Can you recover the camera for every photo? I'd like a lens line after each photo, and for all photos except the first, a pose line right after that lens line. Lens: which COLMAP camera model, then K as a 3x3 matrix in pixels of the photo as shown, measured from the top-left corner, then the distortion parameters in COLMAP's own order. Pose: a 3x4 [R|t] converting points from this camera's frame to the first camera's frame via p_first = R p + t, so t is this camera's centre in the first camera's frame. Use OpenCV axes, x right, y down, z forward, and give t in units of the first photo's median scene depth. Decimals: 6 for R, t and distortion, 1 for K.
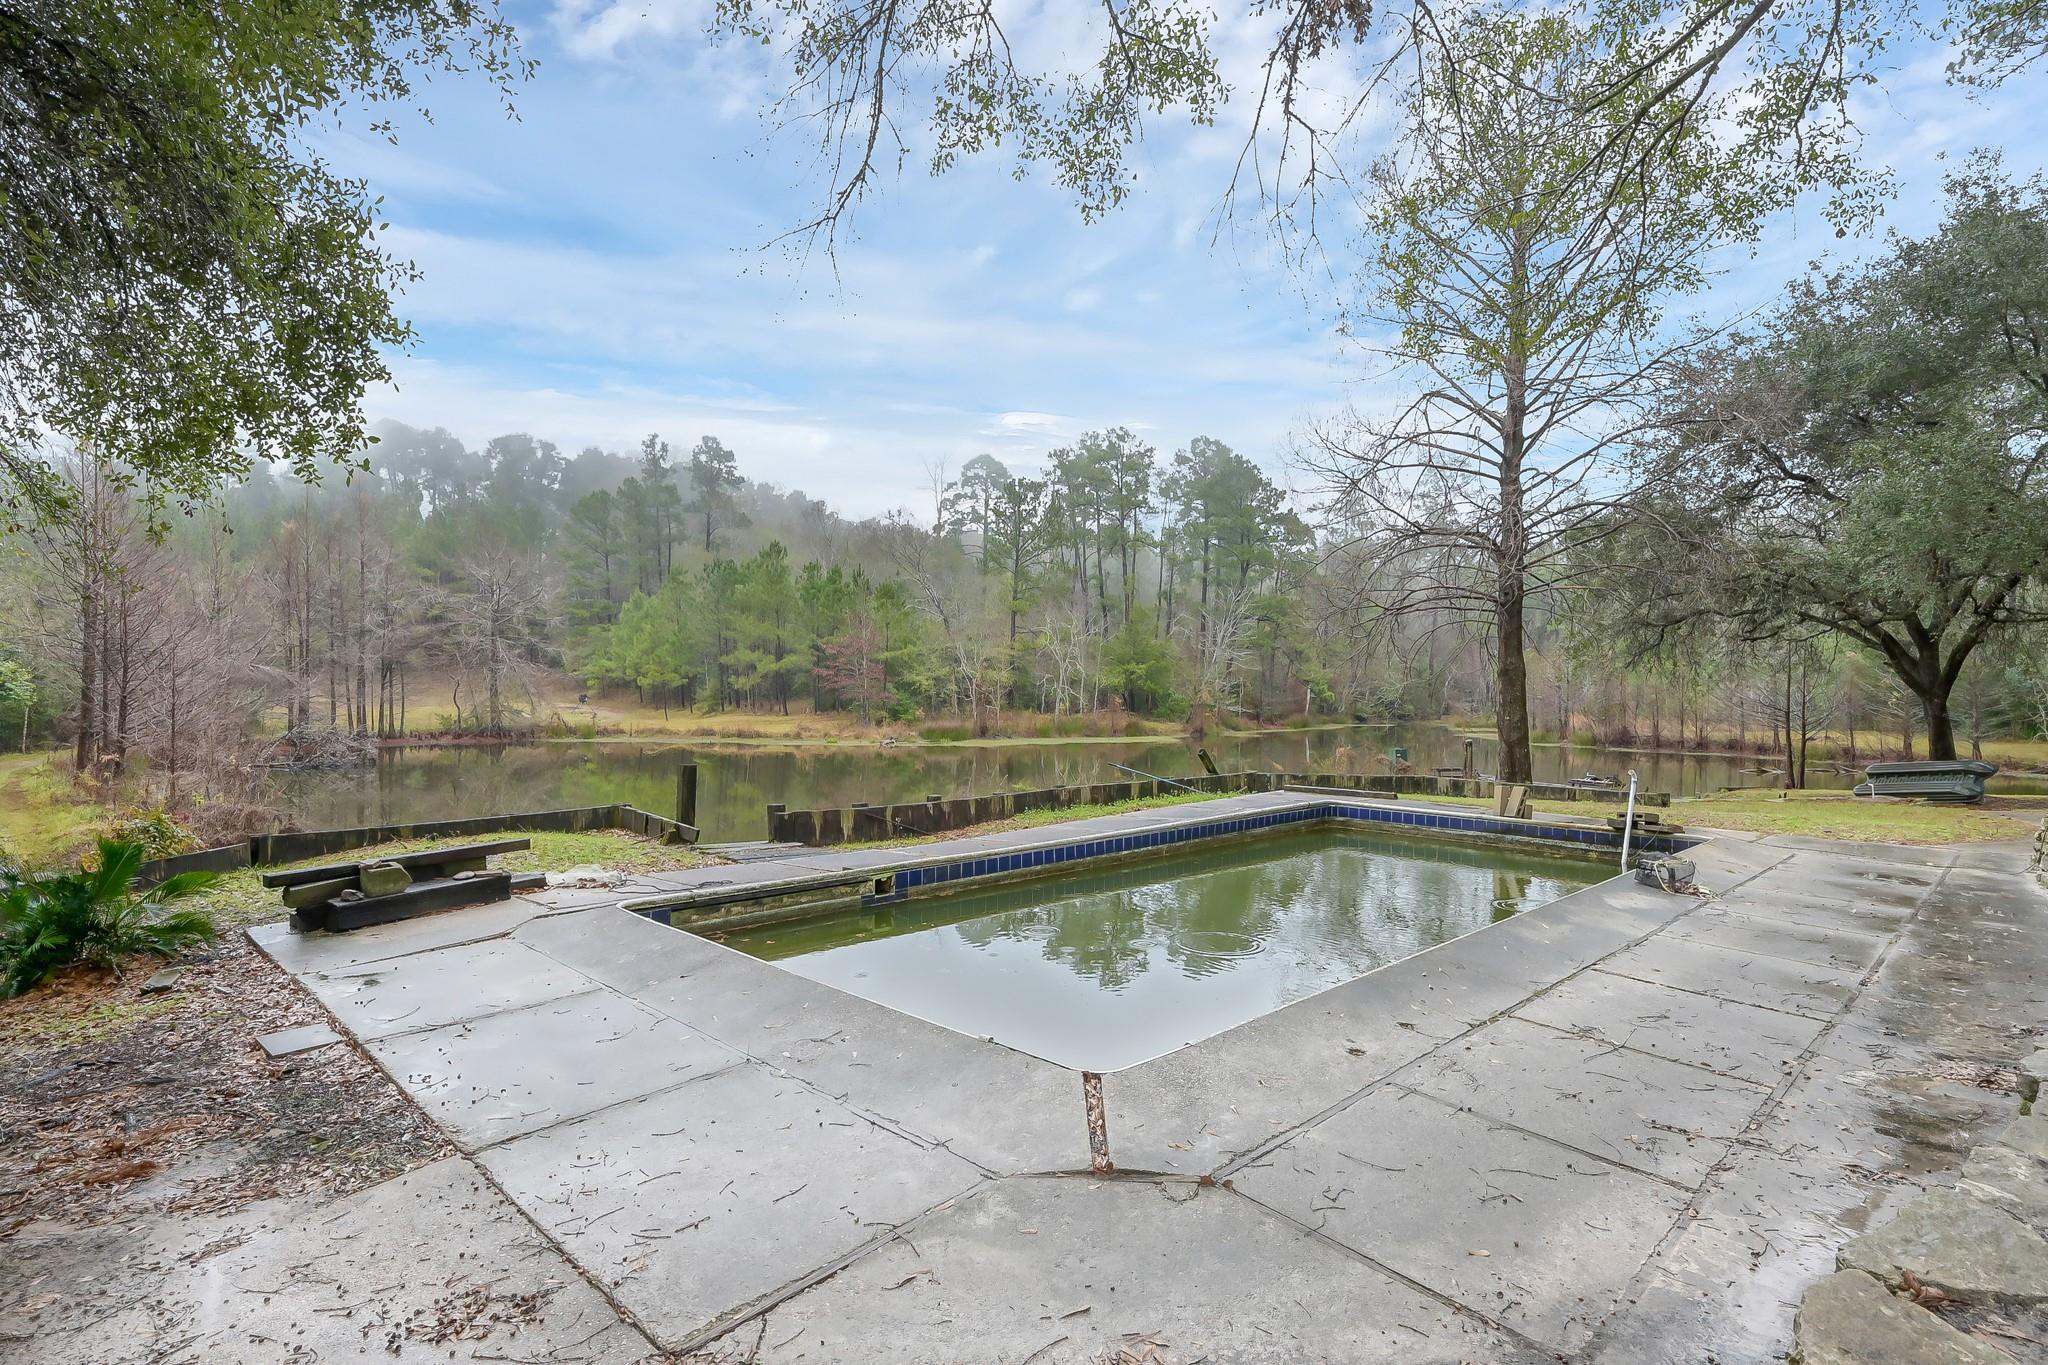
lens RADIAL K [[1081.1, 0, 1022.4], [0, 1081.1, 684.0], [0, 0, 1]] dist [-0.000097, 0.000736]
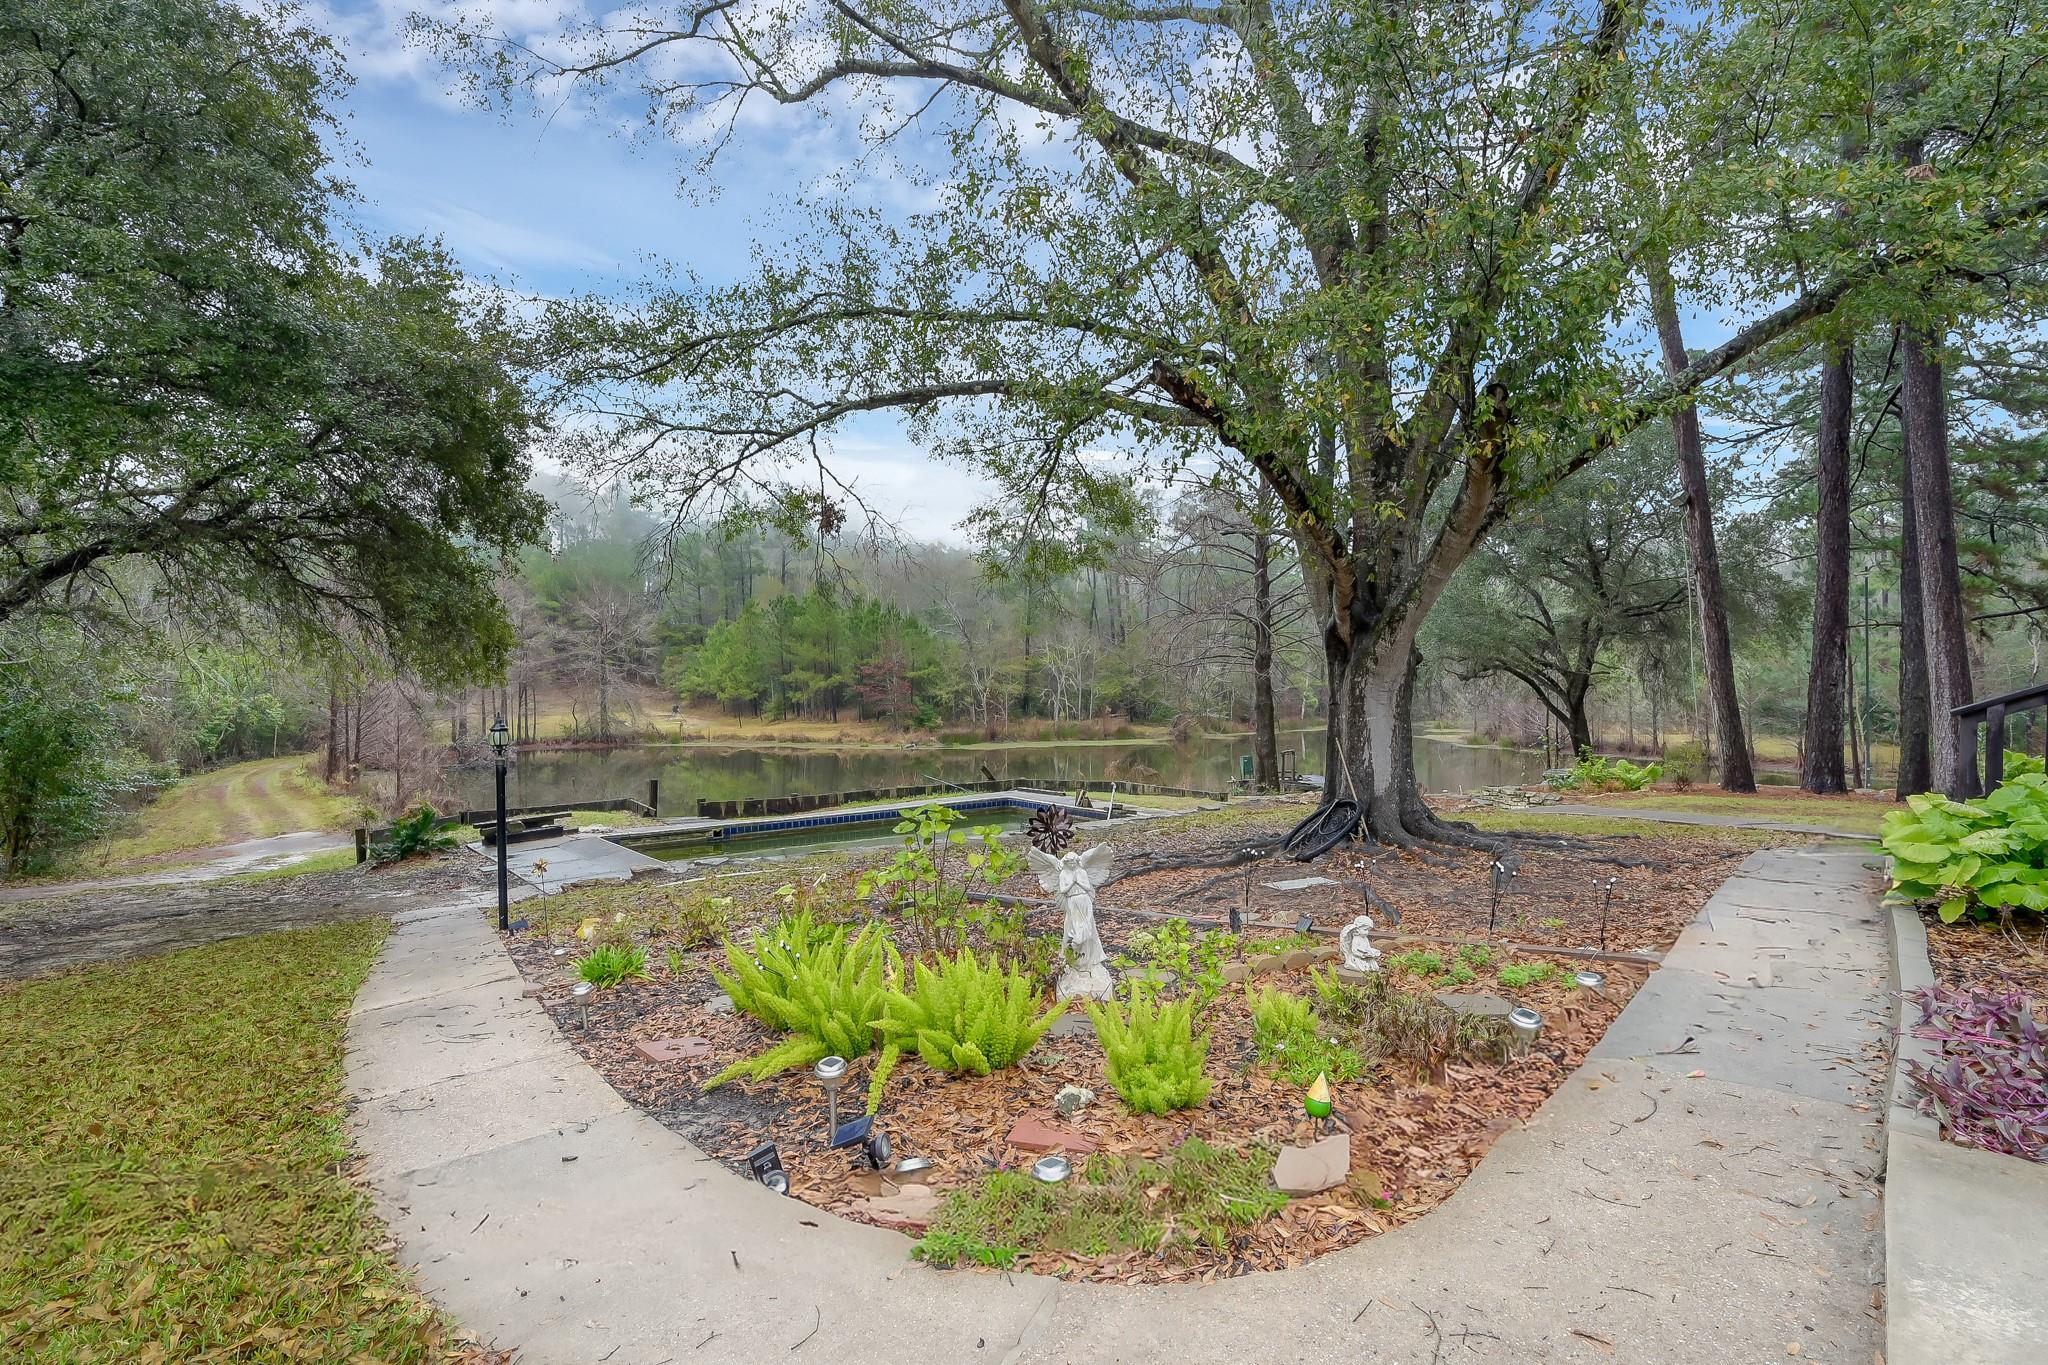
lens RADIAL K [[1026.1, 0, 1018.2], [0, 1026.1, 684.2], [0, 0, 1]] dist [-0.001364, -0.000381]
pose [[0.996513, -0.006115, -0.083209, 0.092179], [0.006381, 0.999975, 0.002938, -0.018332], [0.083189, -0.003459, 0.996528, -0.152044]]
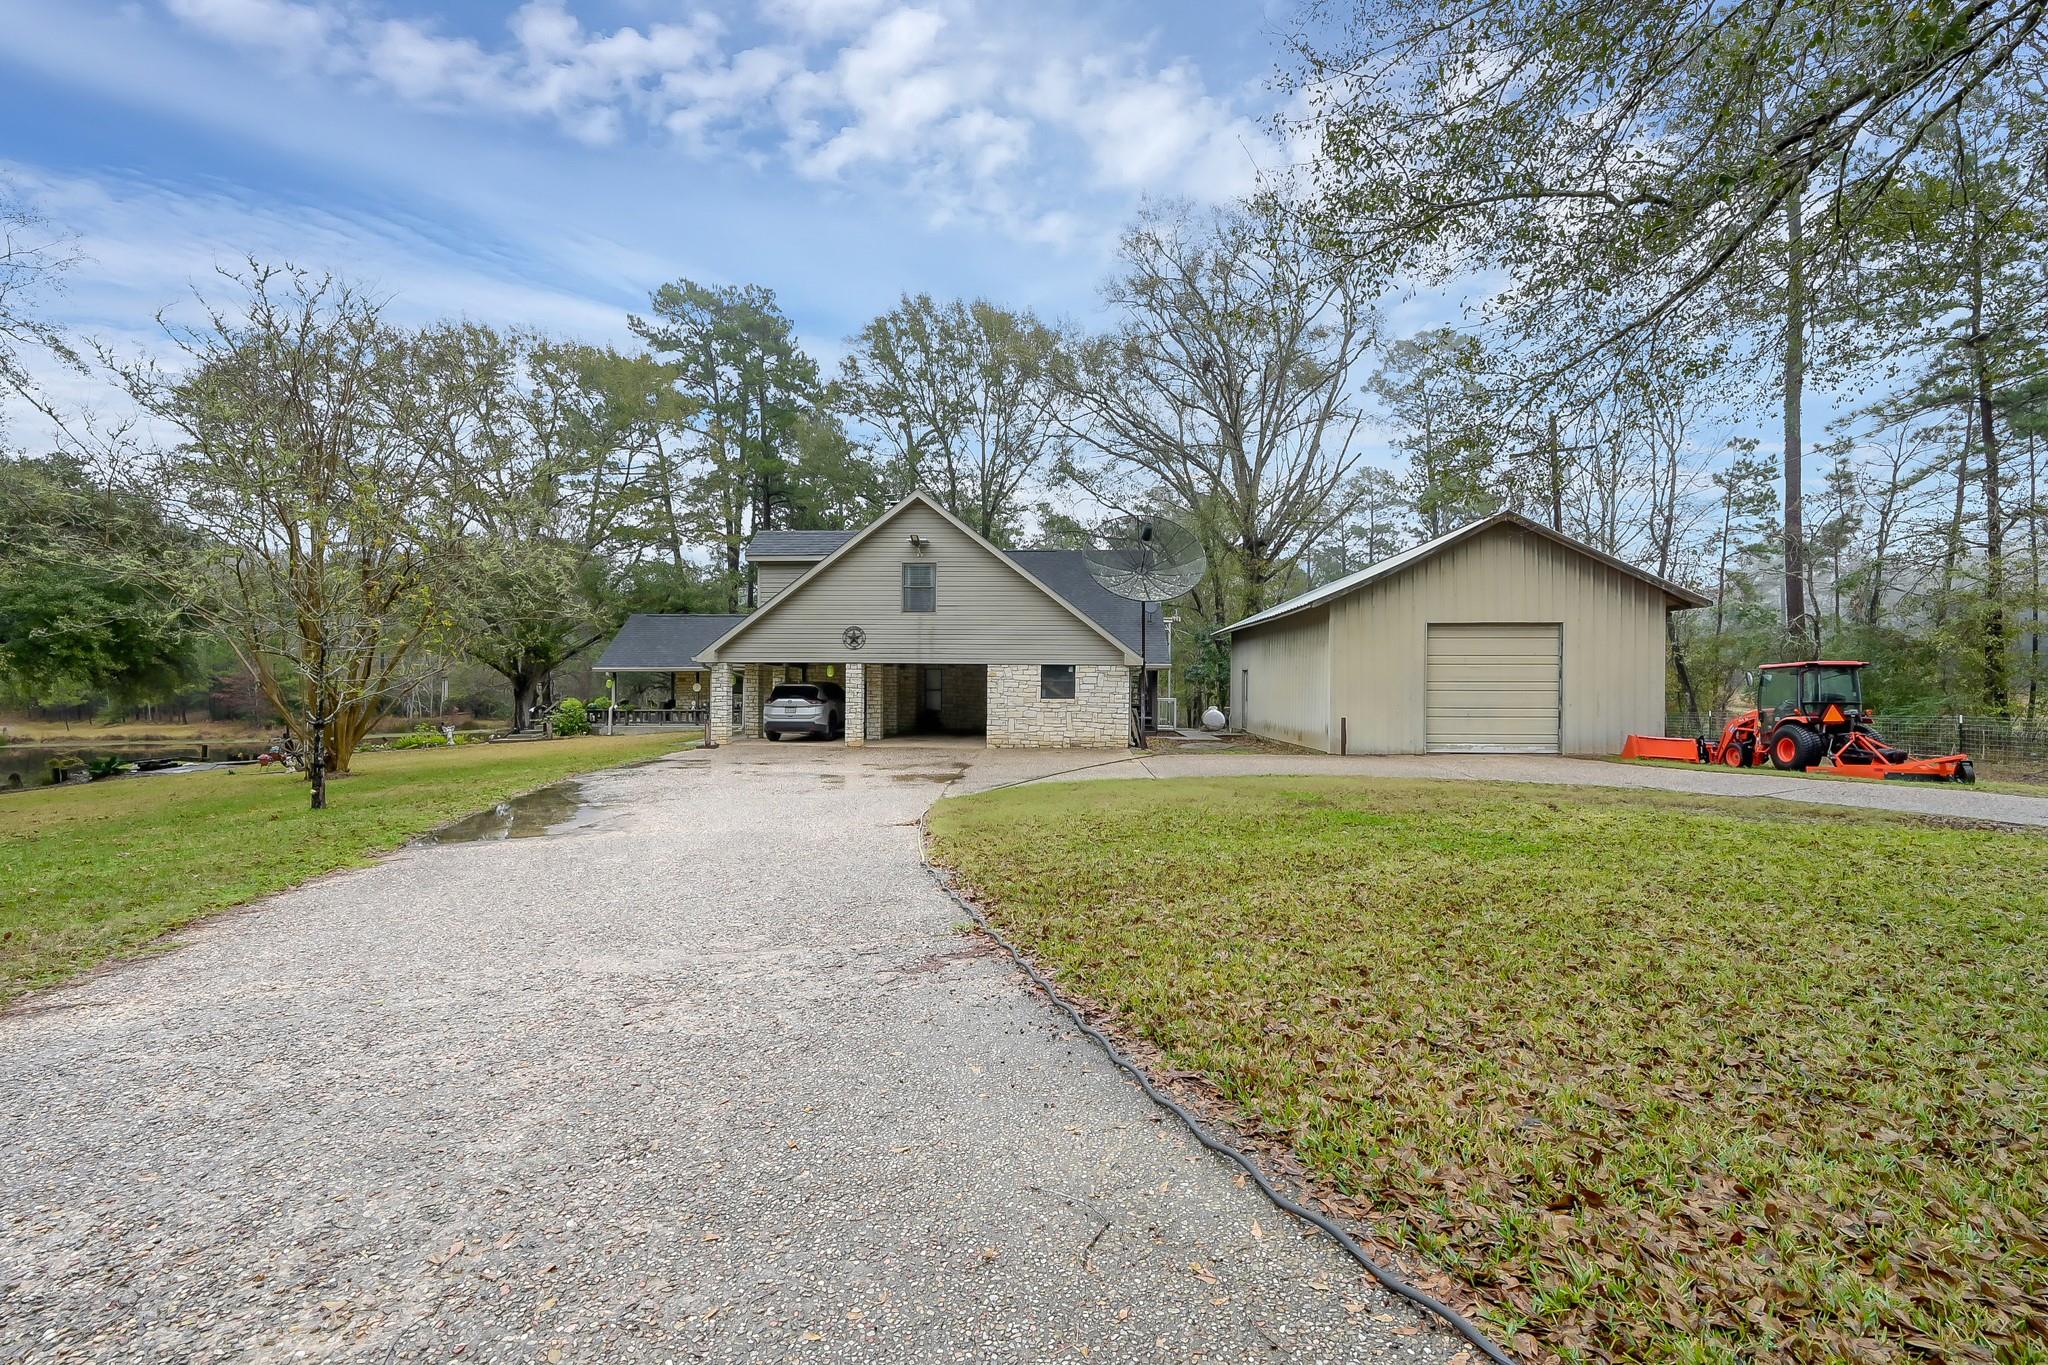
lens RADIAL K [[862.1, 0, 1021.4], [0, 862.1, 681.7], [0, 0, 1]] dist [-0.000157, -0.000031]
pose [[0.836890, -0.005374, 0.547344, 0.100761], [0.003208, 0.999983, 0.004914, -0.033823], [-0.547361, -0.002356, 0.836893, -0.662617]]
